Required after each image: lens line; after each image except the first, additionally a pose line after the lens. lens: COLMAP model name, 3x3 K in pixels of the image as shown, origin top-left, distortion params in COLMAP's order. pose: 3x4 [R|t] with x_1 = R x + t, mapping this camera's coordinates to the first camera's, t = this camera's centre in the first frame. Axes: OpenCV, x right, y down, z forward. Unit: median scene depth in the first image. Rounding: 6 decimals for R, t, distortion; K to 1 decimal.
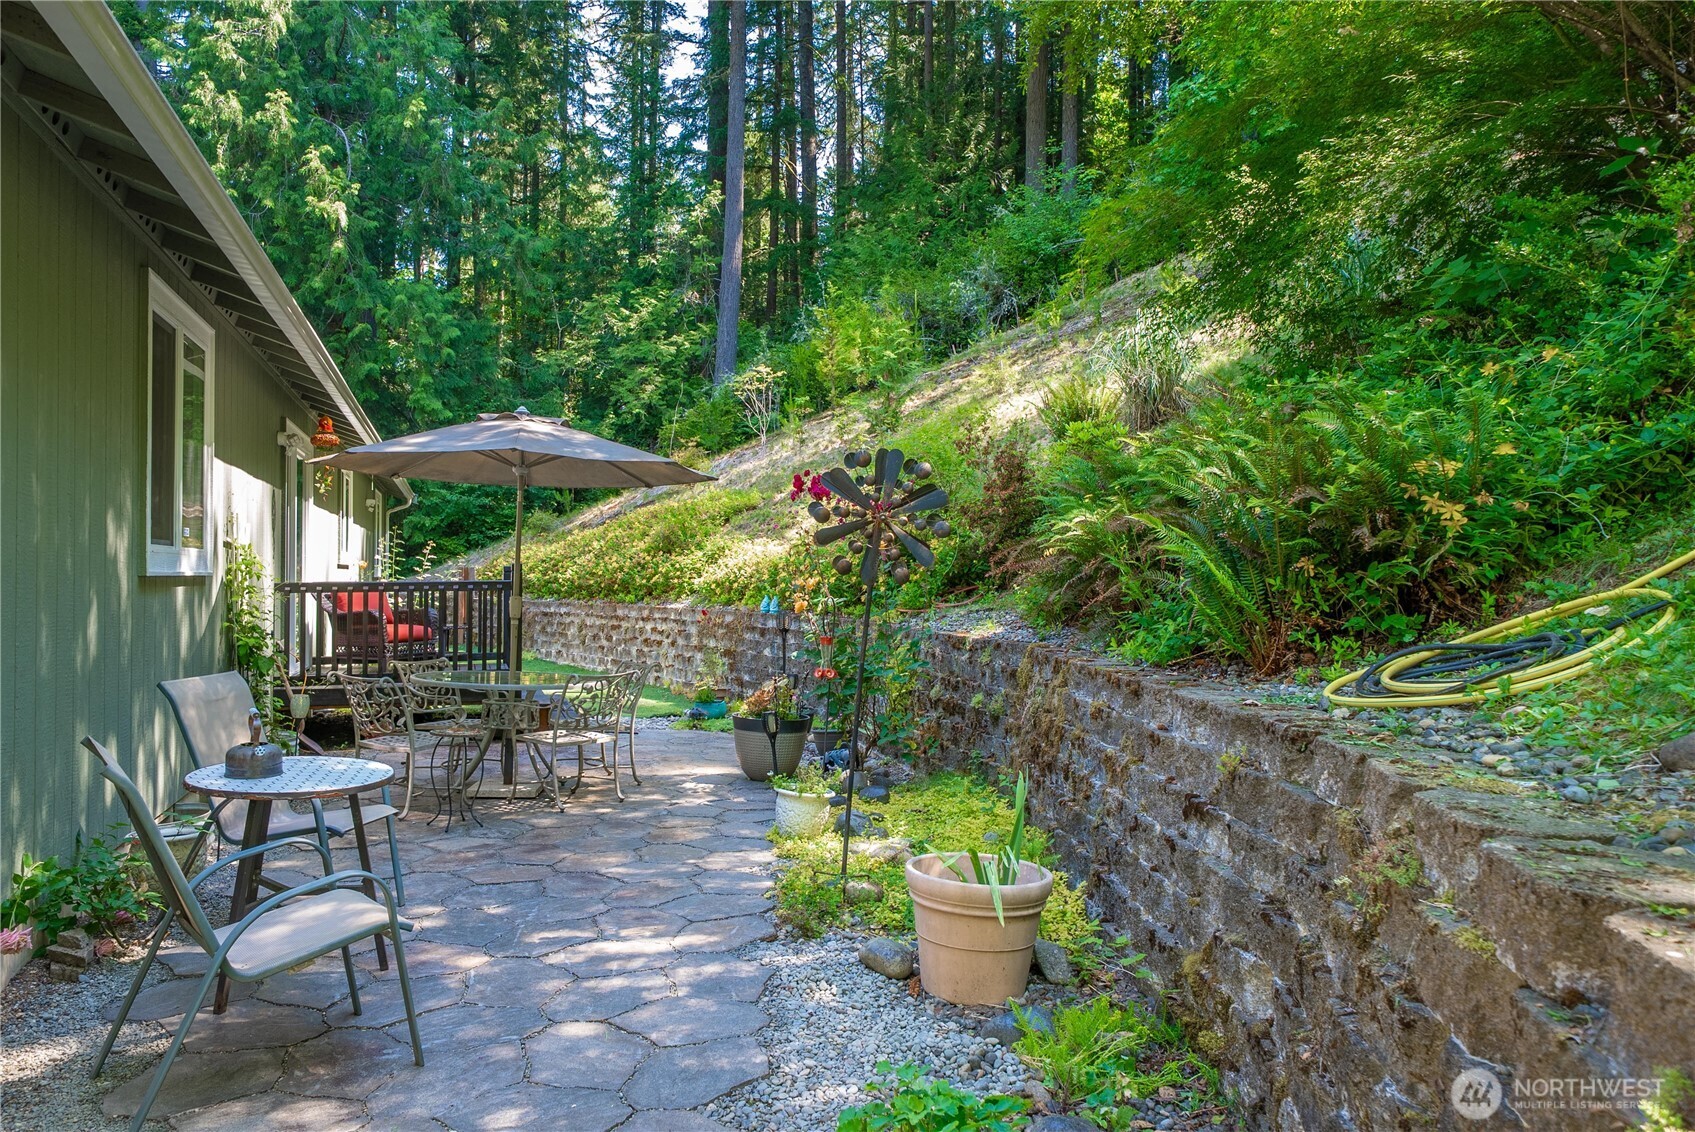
lens RADIAL K [[1171.2, 0, 846.8], [0, 1171.2, 571.1], [0, 0, 1]] dist [-0.001383, -0.001315]
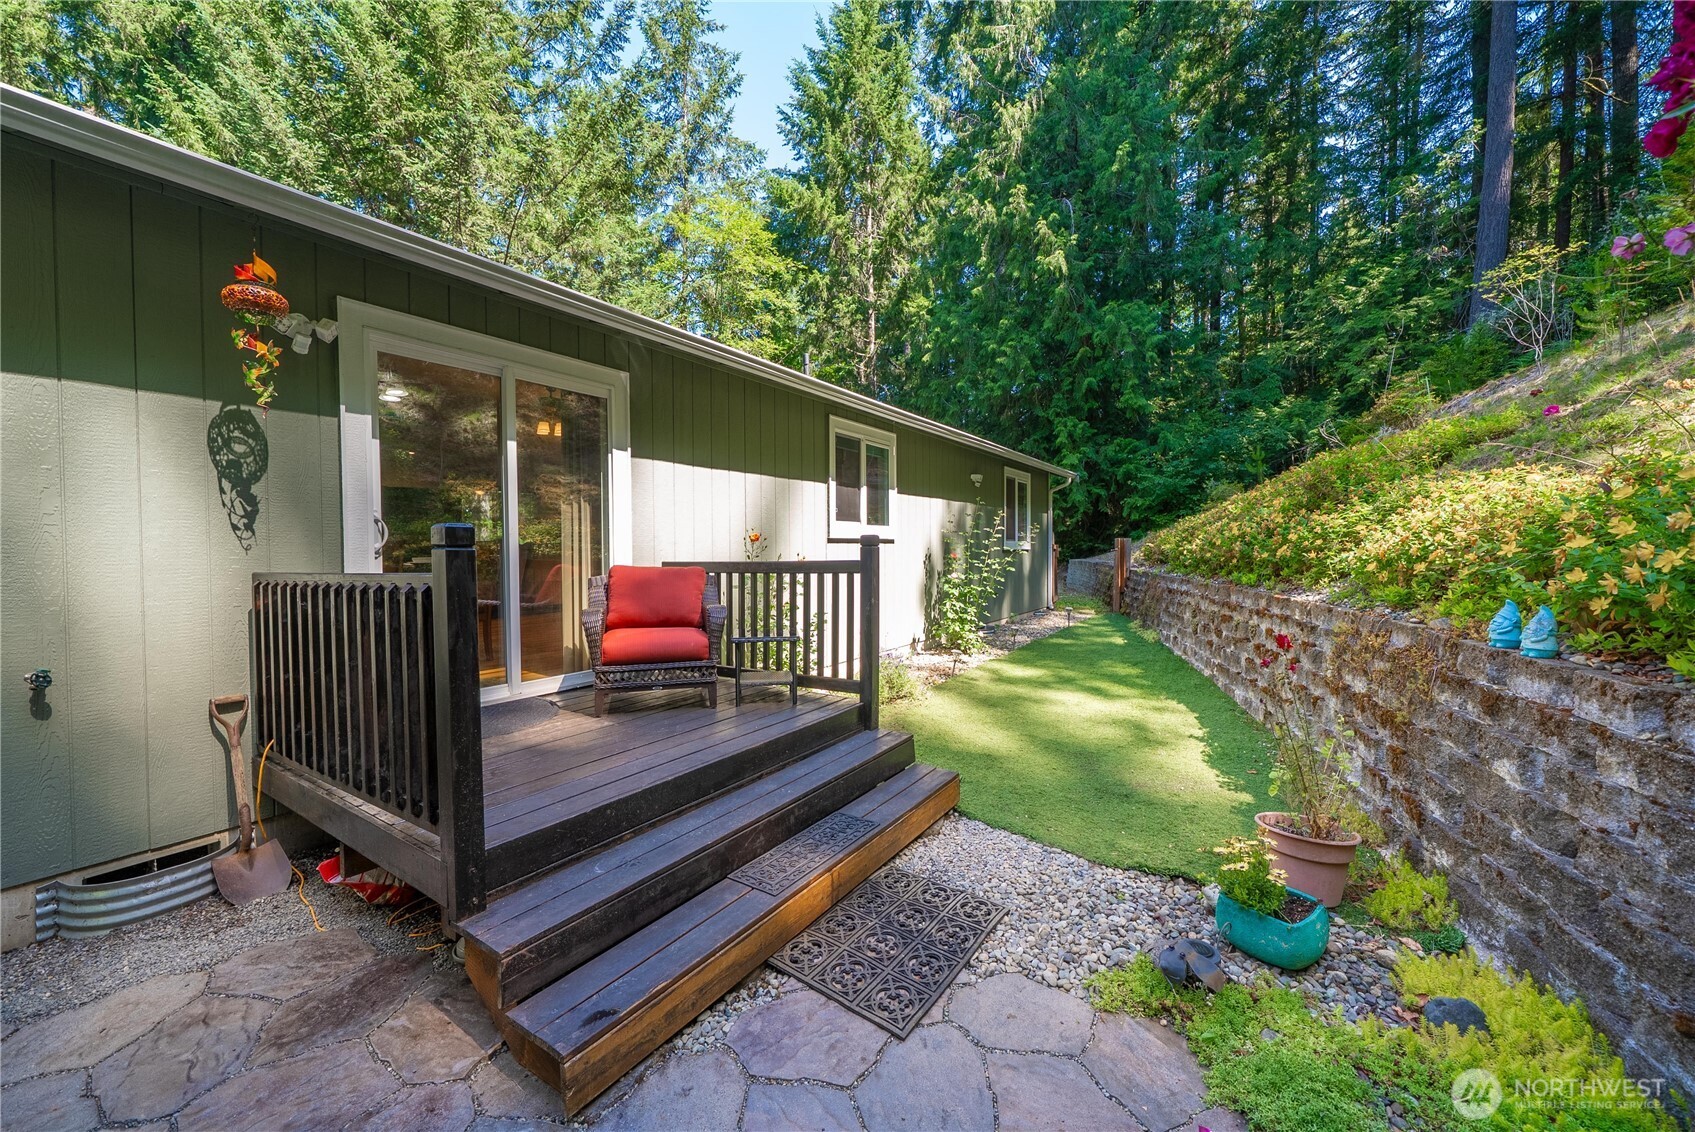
lens RADIAL K [[645.0, 0, 851.8], [0, 645.0, 561.2], [0, 0, 1]] dist [-0.007518, 0.000376]
pose [[0.619696, 0.010328, -0.784774, -0.031259], [0.011961, 0.999673, 0.022602, 0.001203], [0.784751, -0.023393, 0.619370, 0.568371]]
